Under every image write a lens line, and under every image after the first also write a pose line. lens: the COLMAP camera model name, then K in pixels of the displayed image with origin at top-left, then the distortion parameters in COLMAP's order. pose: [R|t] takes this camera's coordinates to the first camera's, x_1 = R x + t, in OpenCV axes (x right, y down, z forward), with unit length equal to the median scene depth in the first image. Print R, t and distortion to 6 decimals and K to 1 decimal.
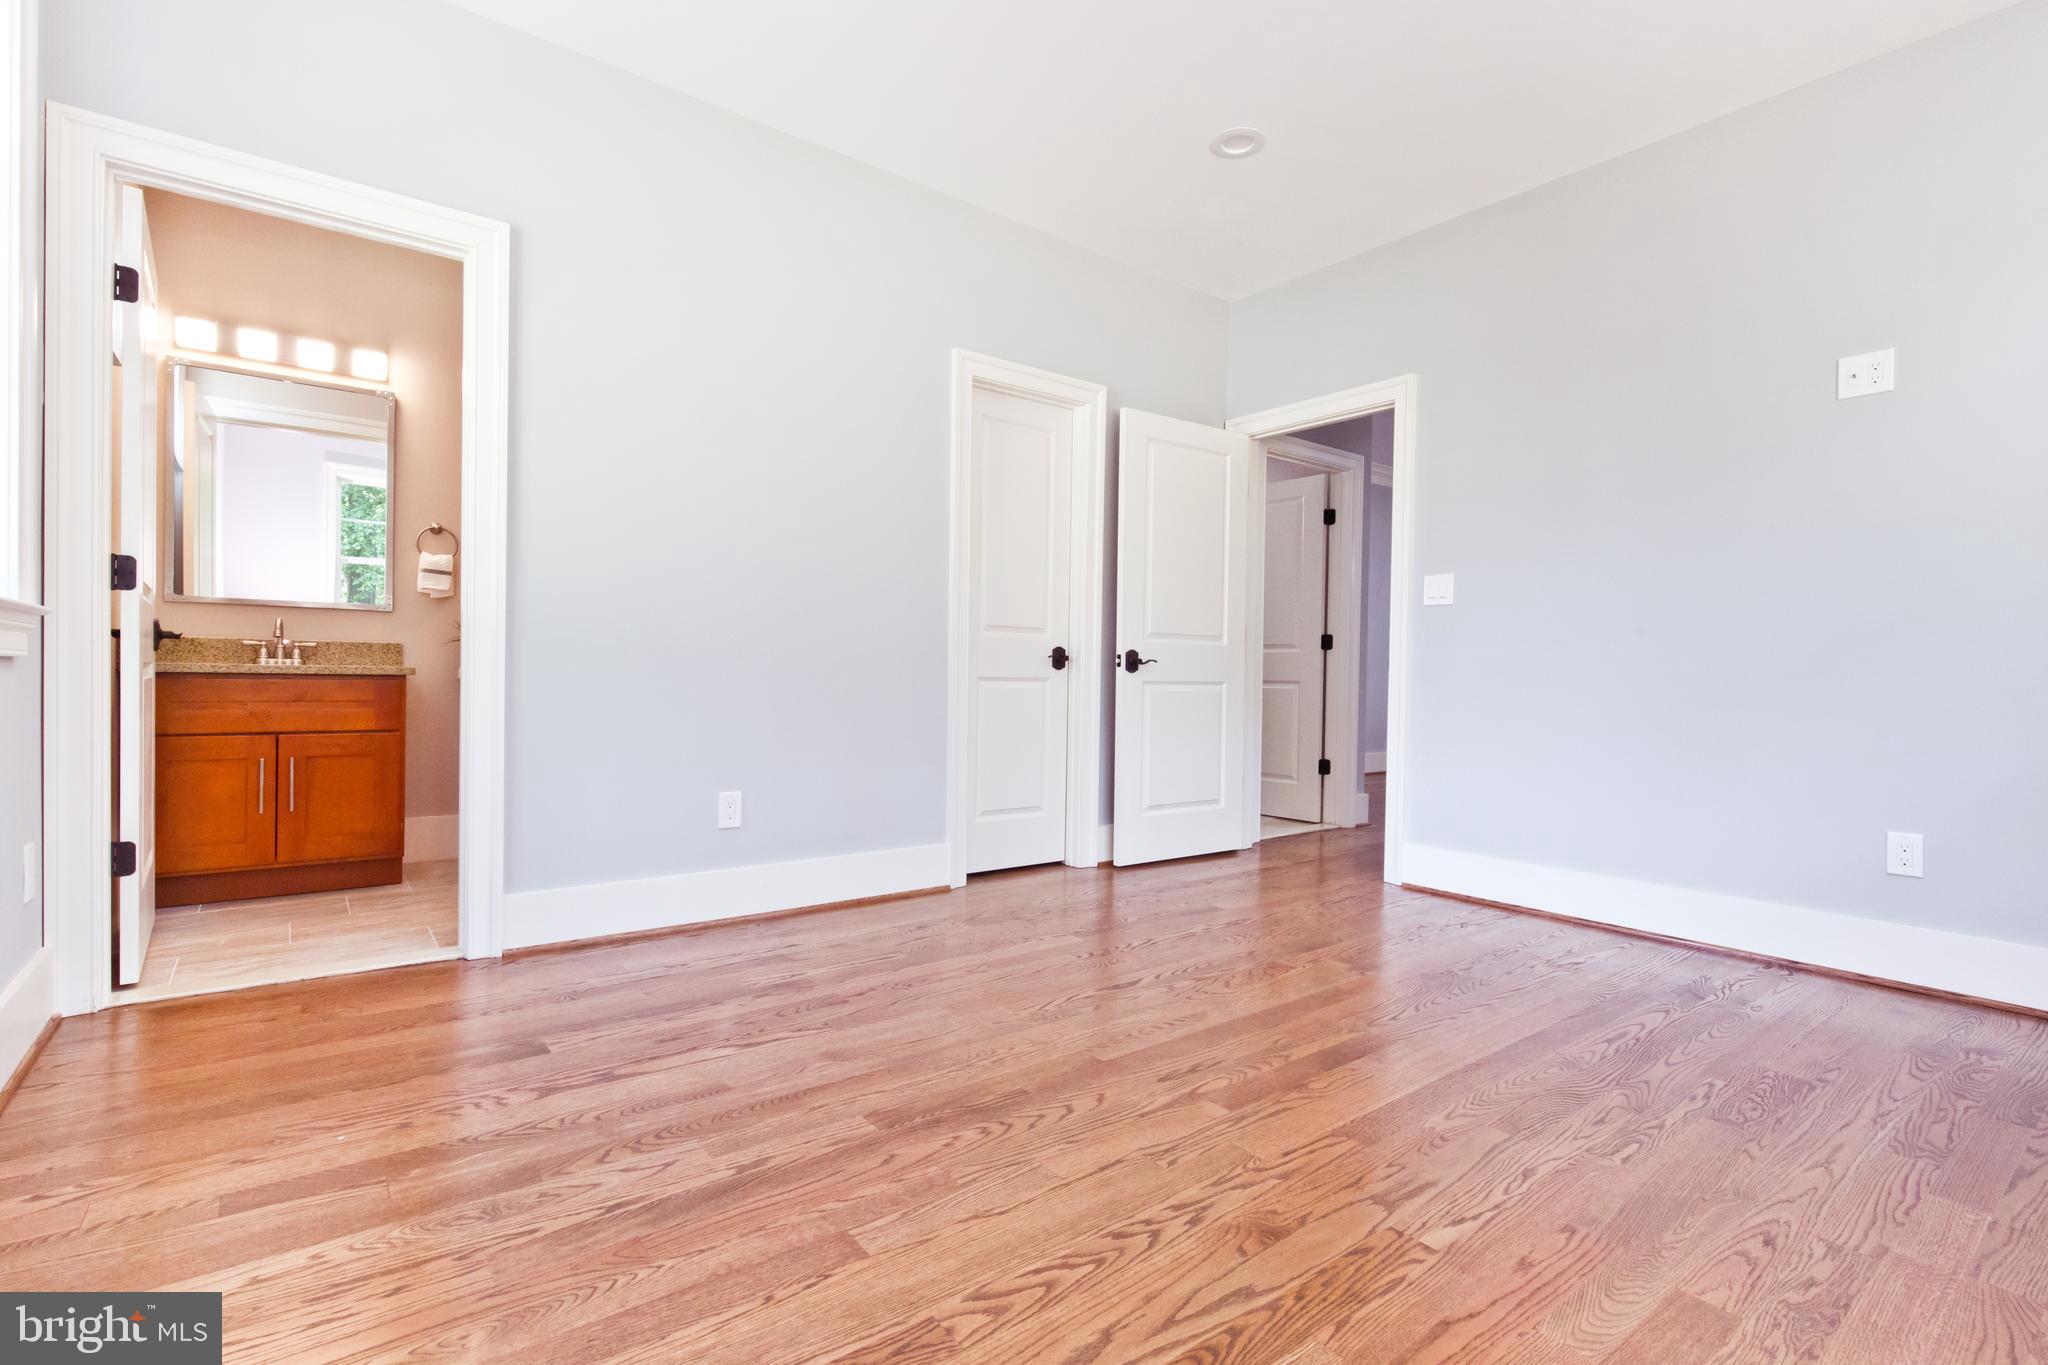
lens RADIAL K [[928.8, 0, 1024.0], [0, 928.8, 682.5], [0, 0, 1]] dist [-0.000458, -0.000513]
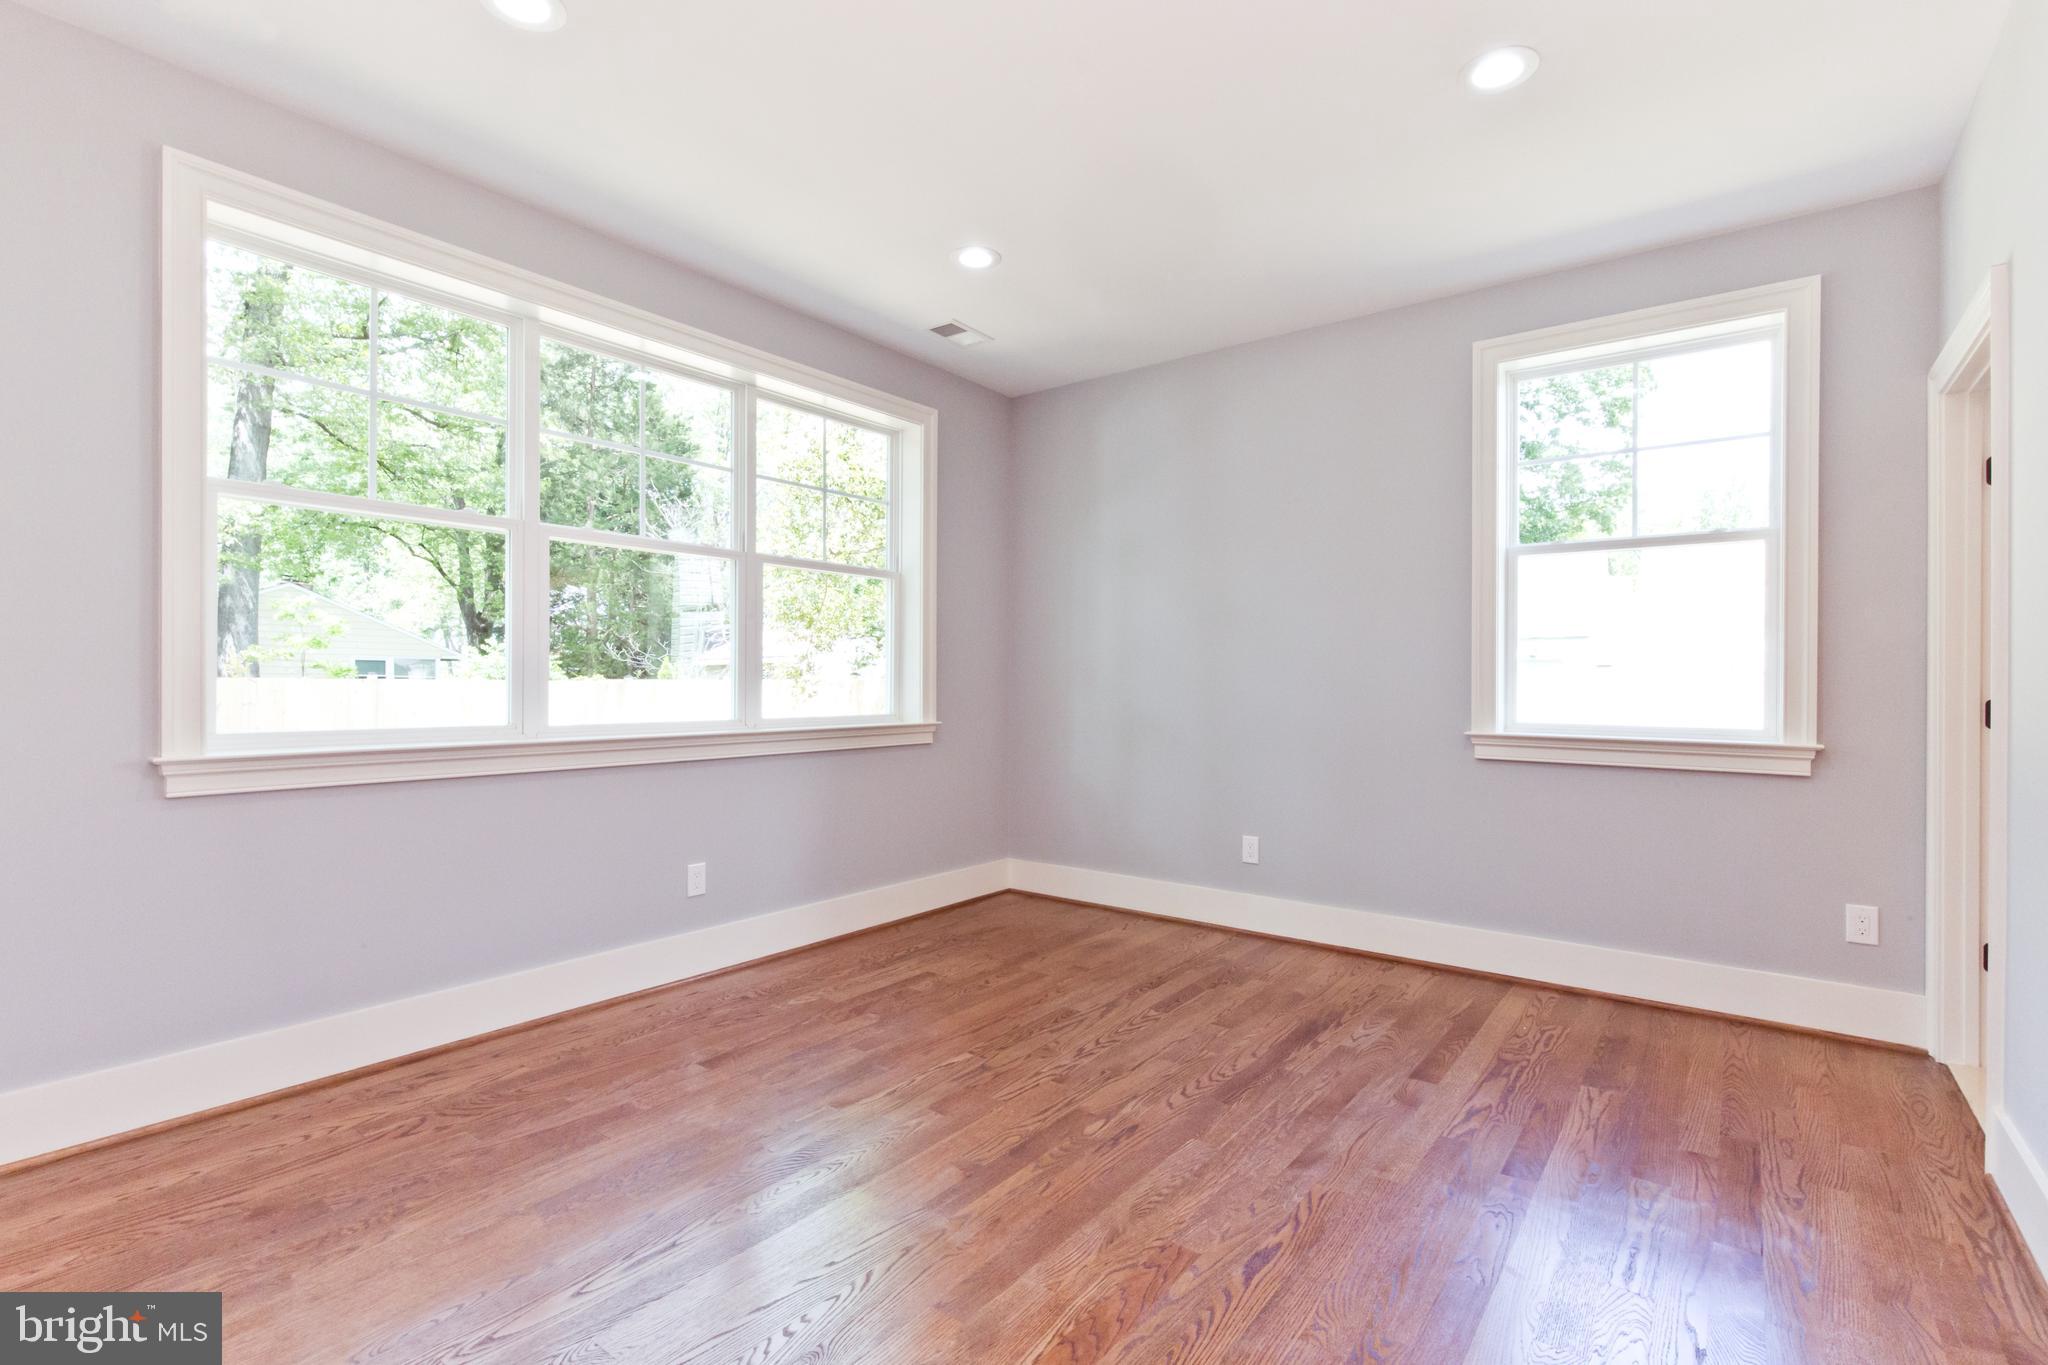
lens RADIAL K [[928.8, 0, 1024.0], [0, 928.8, 682.5], [0, 0, 1]] dist [-0.000458, -0.000513]
pose [[-0.964821, -0.026487, -0.261570, 0.665047], [-0.029055, 0.999560, 0.005952, -0.167427], [0.261298, 0.013343, -0.965166, 2.269553]]
